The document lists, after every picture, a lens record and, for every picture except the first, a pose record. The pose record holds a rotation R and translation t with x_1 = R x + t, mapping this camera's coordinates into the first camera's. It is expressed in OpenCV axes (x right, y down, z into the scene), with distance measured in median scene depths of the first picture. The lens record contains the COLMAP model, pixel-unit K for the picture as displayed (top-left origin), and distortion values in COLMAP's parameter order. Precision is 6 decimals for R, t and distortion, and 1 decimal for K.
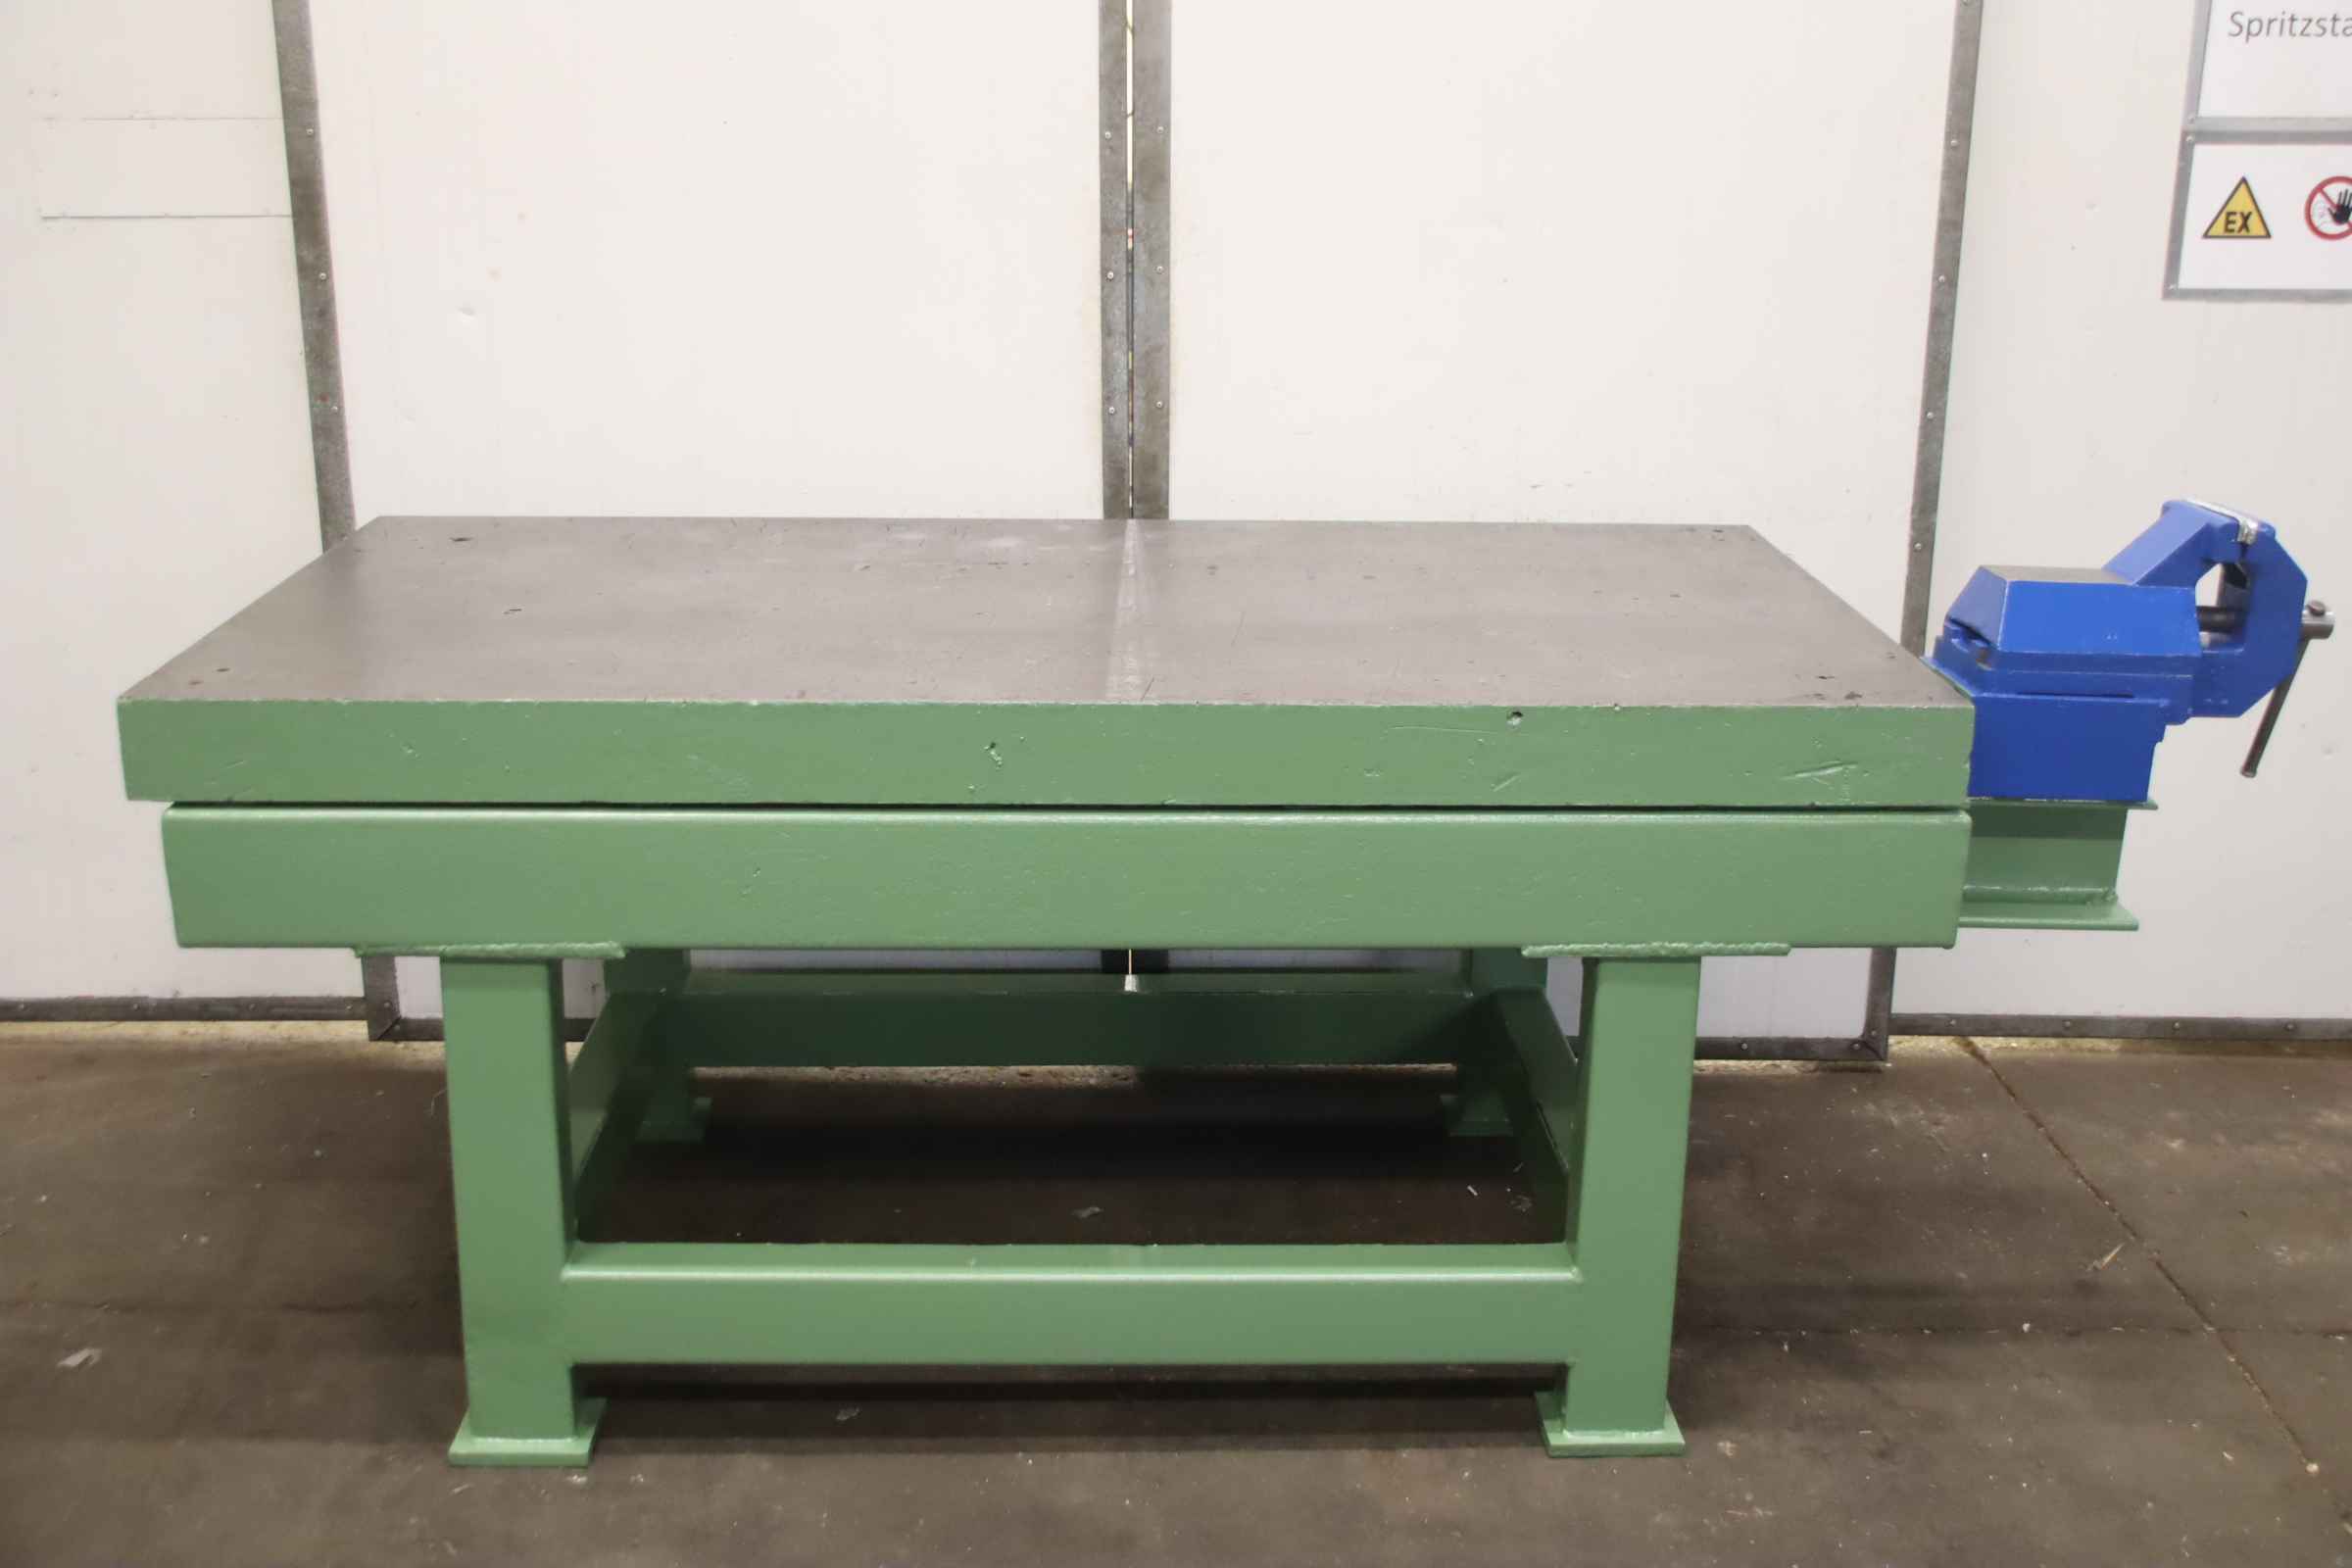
lens RADIAL K [[2490.4, 0, 1176.0], [0, 2490.4, 784.0], [0, 0, 1]] dist [-0.054112, 0.010600]
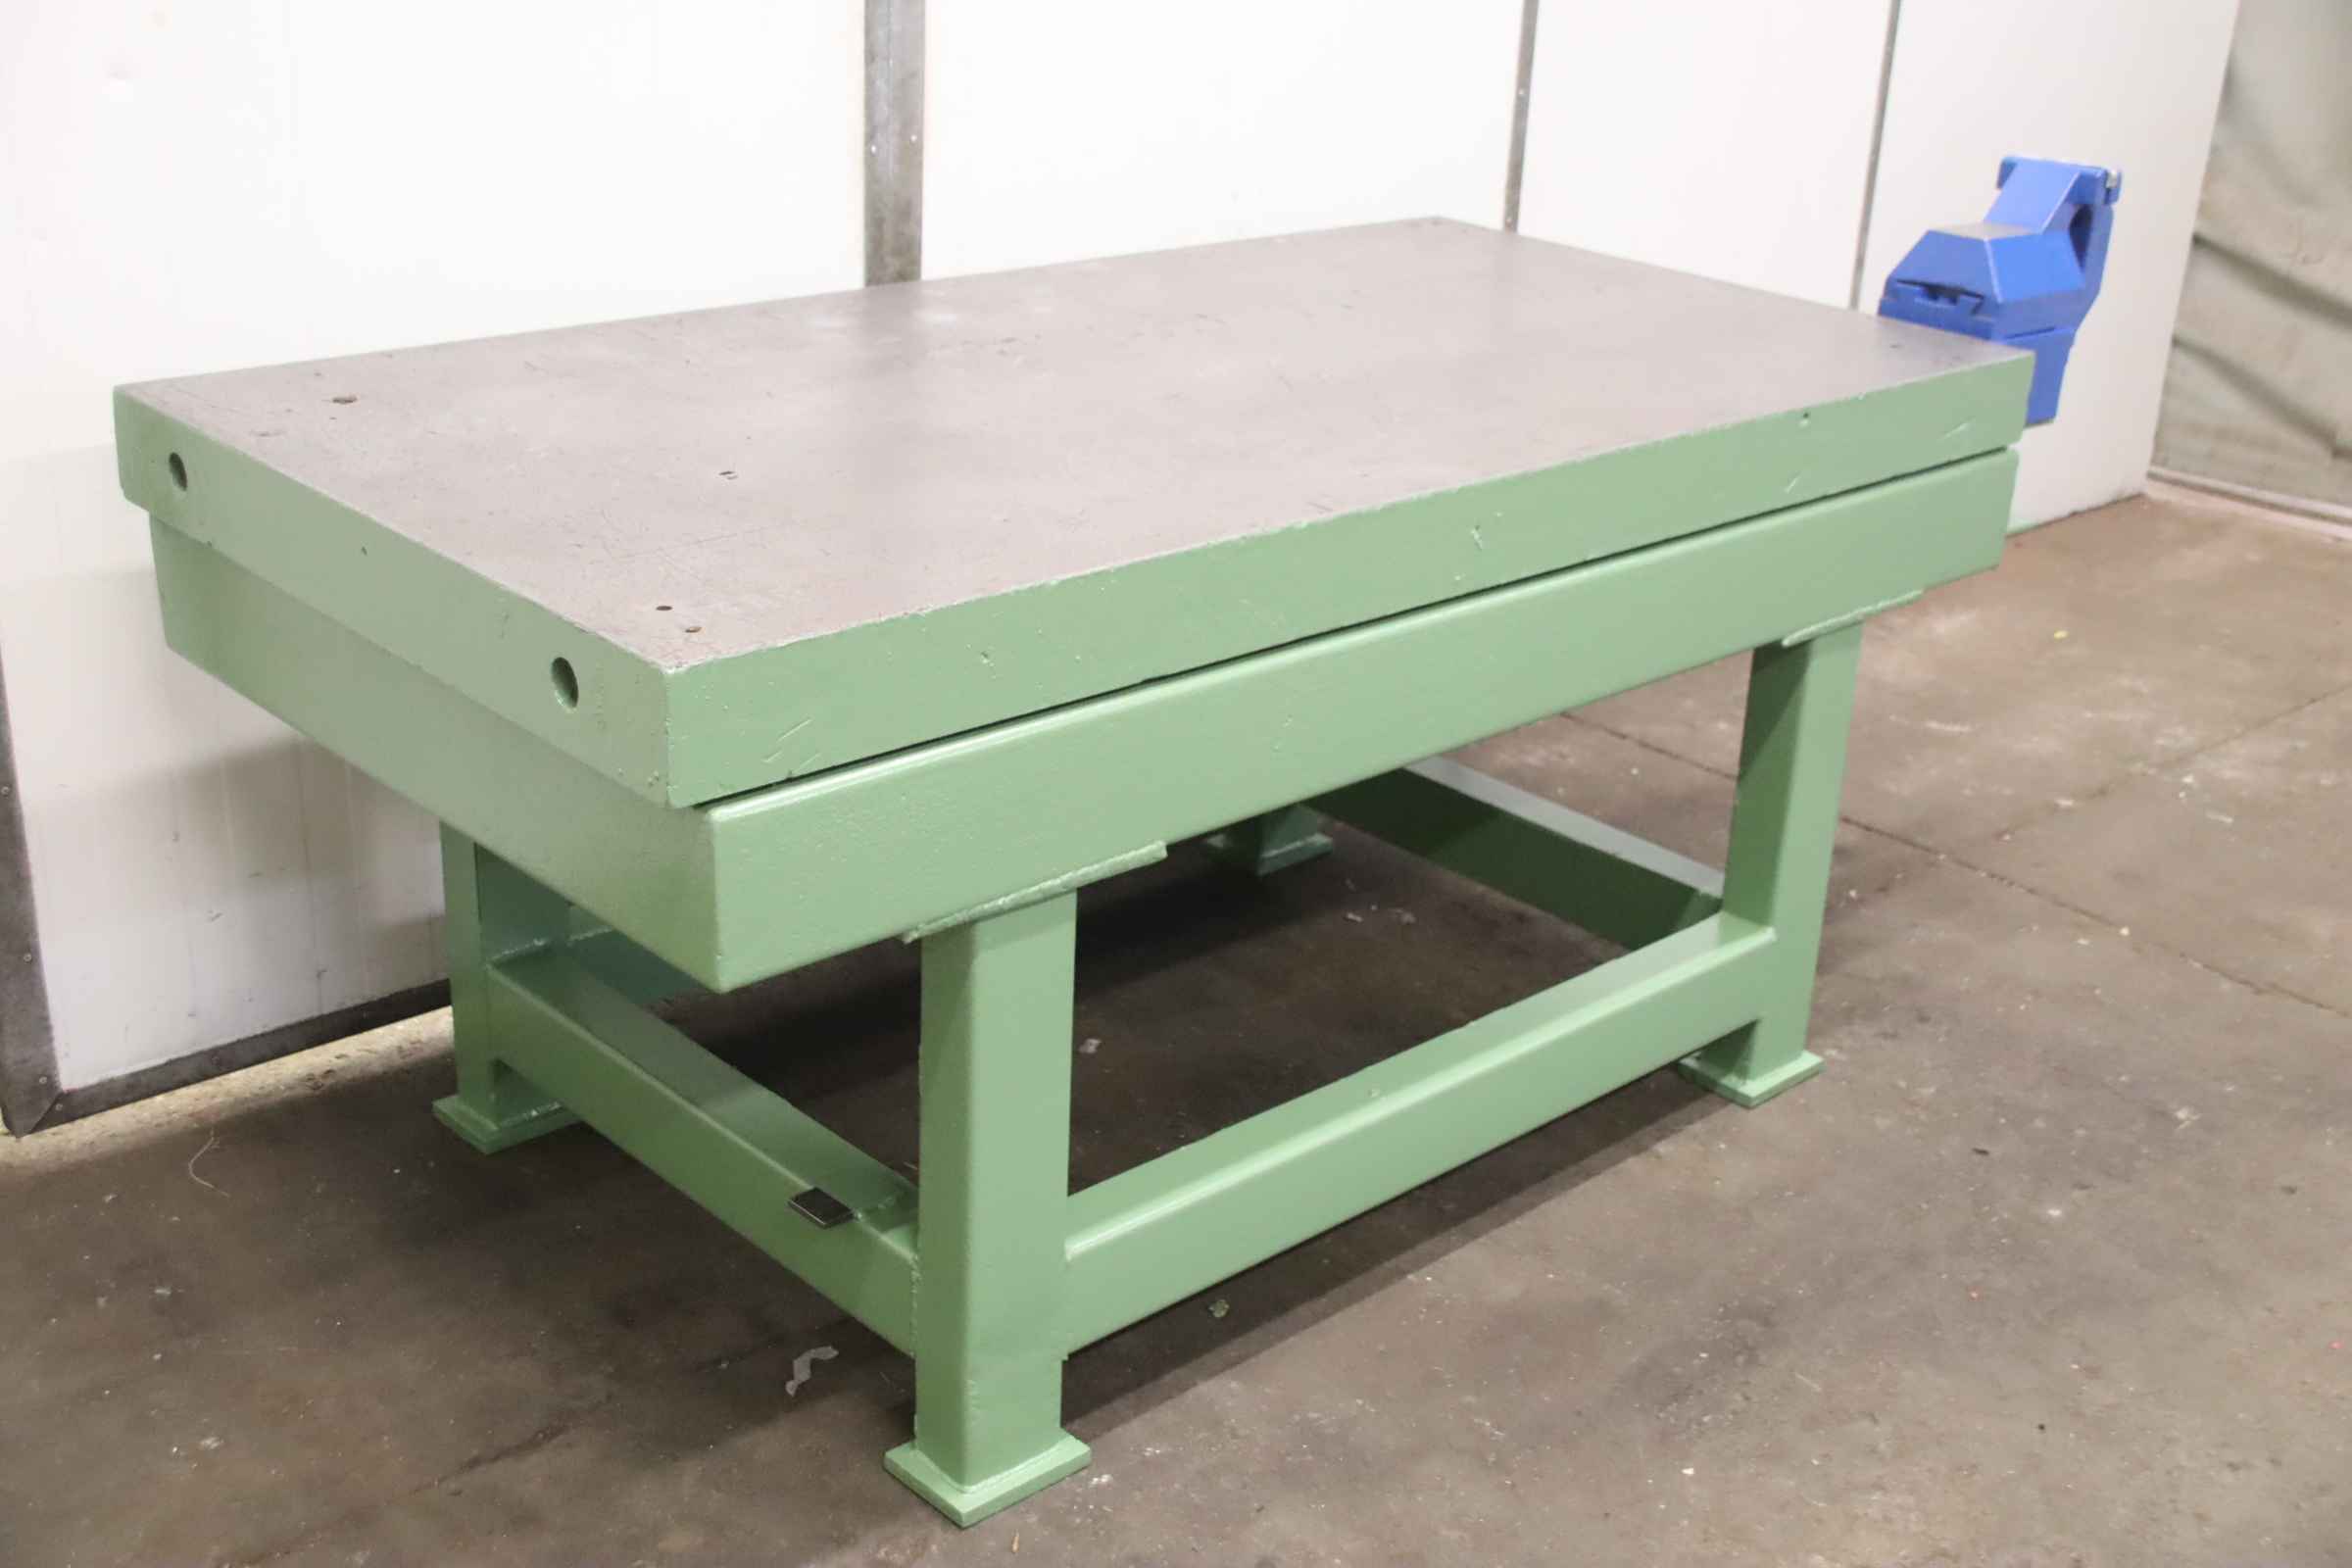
lens RADIAL K [[2603.1, 0, 1176.0], [0, 2603.1, 784.0], [0, 0, 1]] dist [-0.008269, 0.001526]
pose [[0.746830, -0.227621, 0.624847, -0.670938], [0.153506, 0.973229, 0.171057, -0.090637], [-0.647055, -0.031833, 0.761778, 0.293138]]
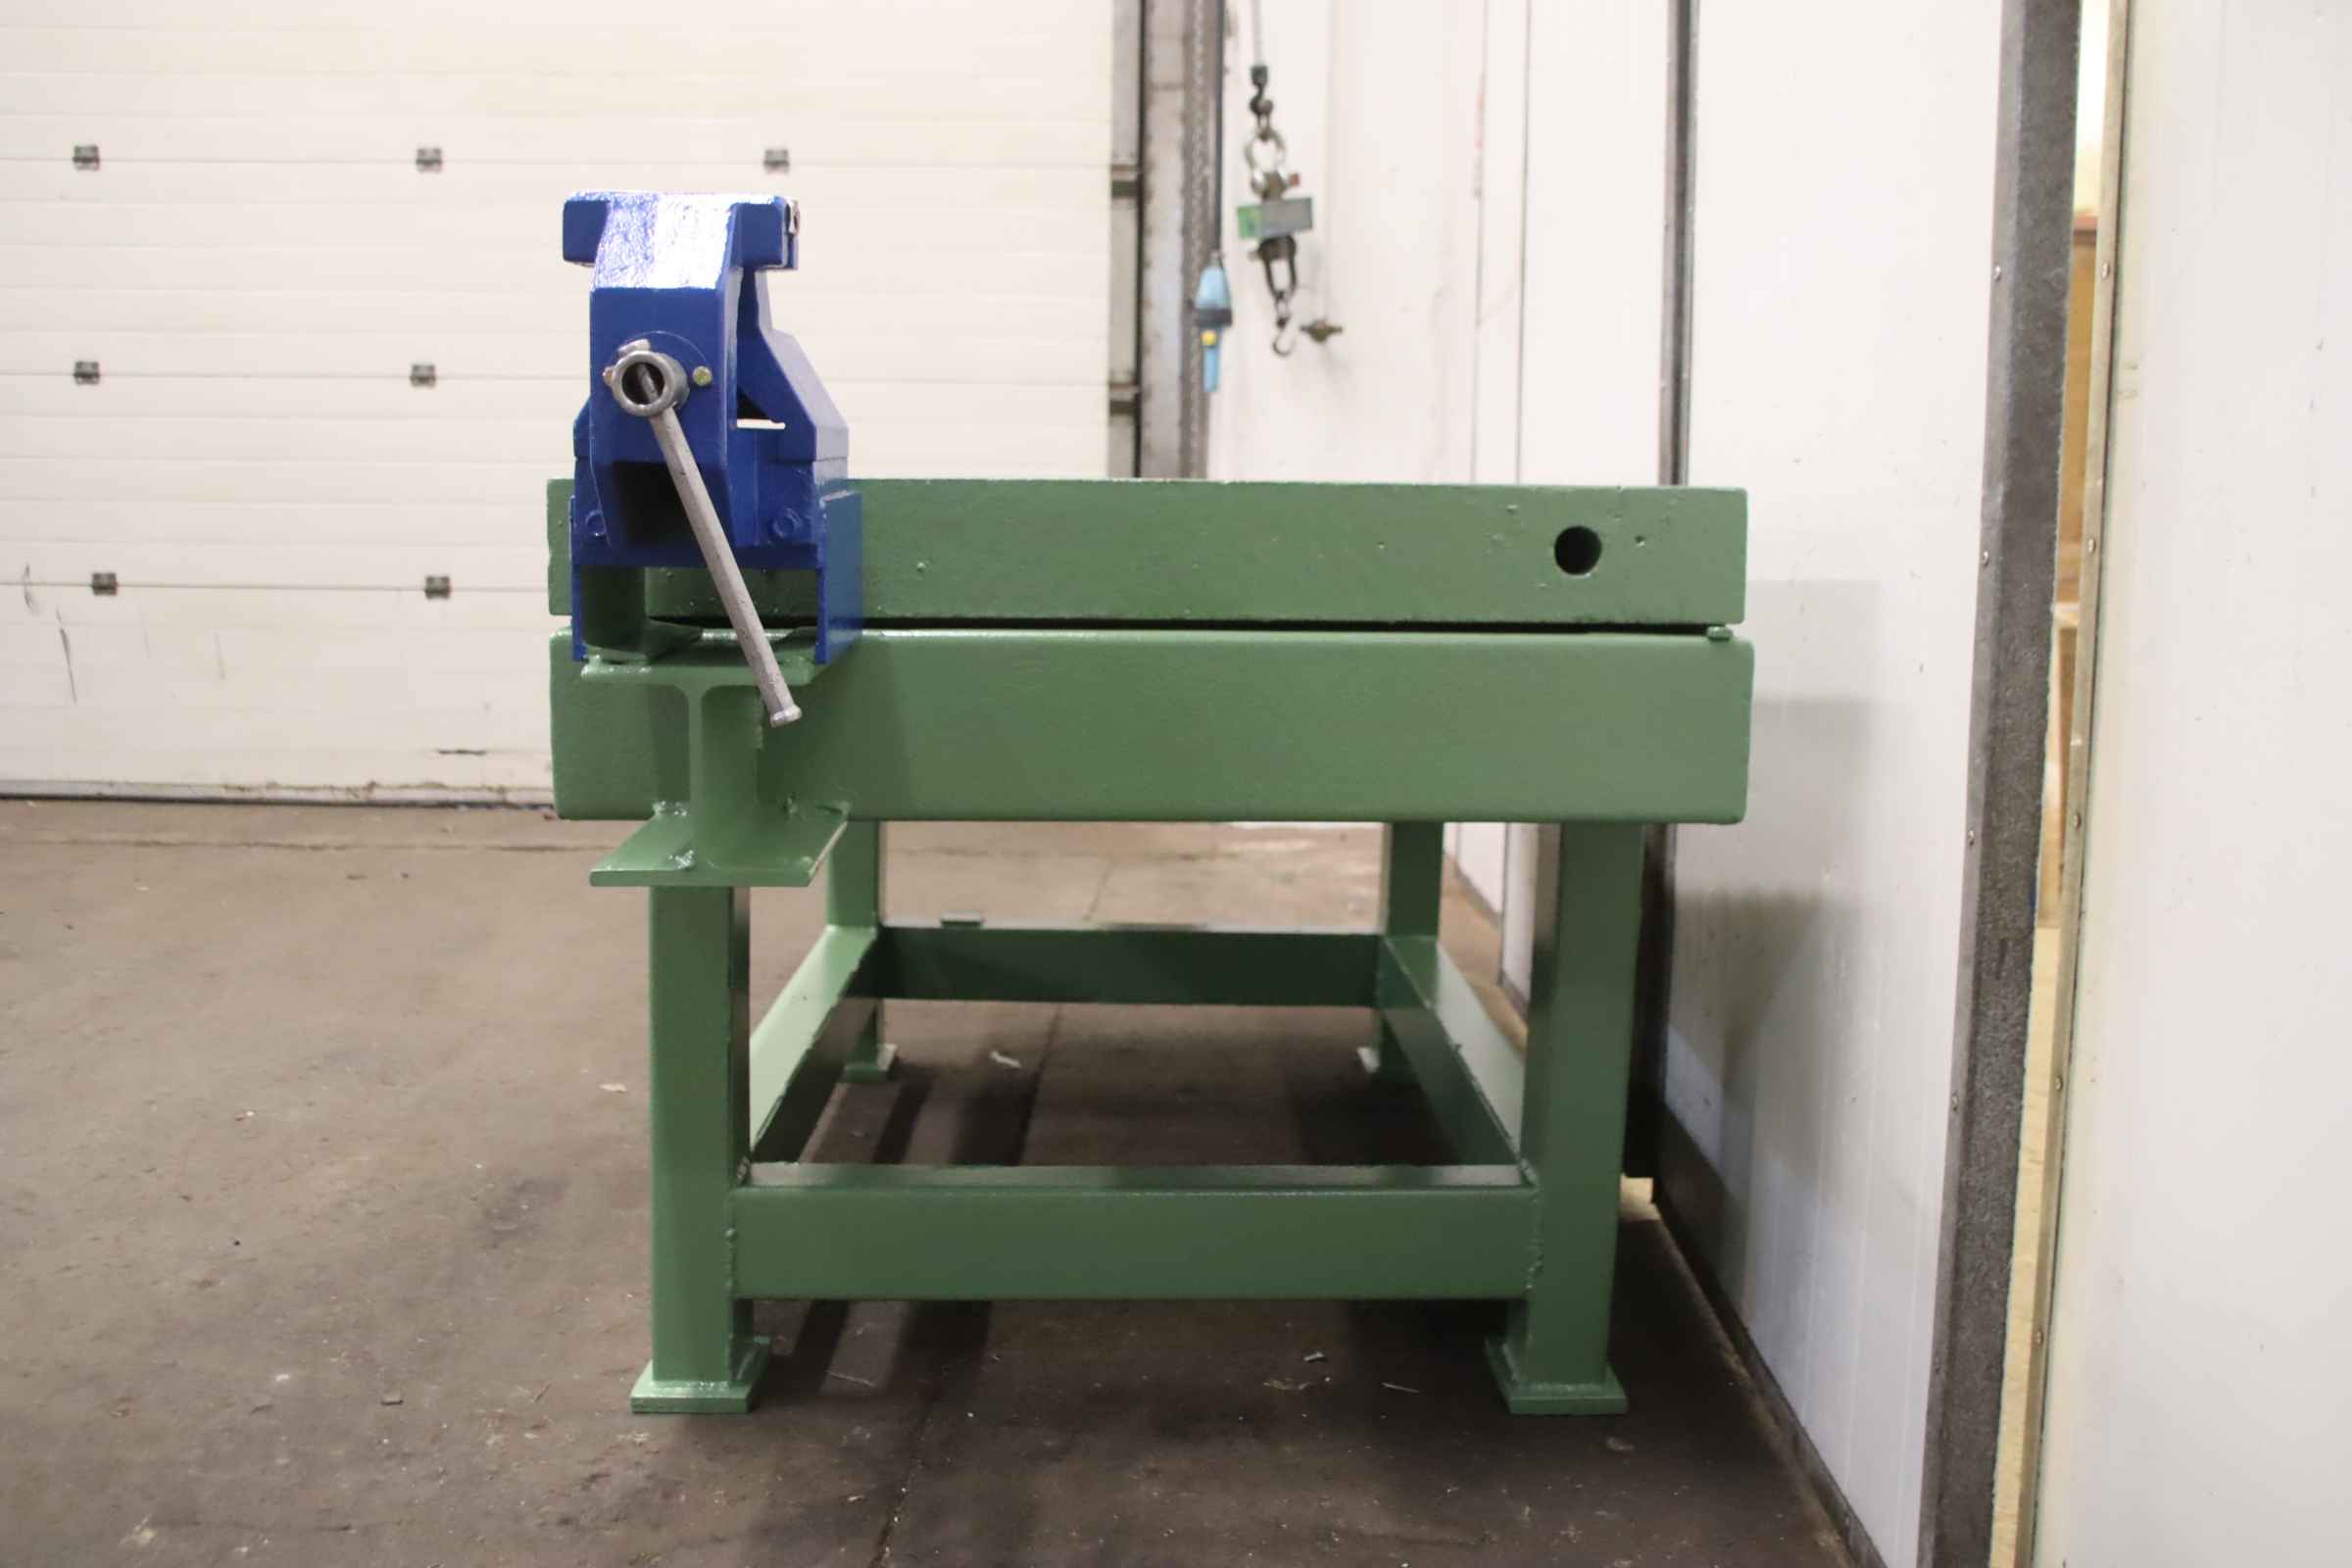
lens RADIAL K [[2224.7, 0, 1176.0], [0, 2224.7, 784.0], [0, 0, 1]] dist [-0.114333, 0.142095]
pose [[-0.014650, 0.107579, -0.994089, 0.876269], [-0.310493, 0.944558, 0.106794, -0.063817], [0.950463, 0.310222, 0.019564, 1.043399]]
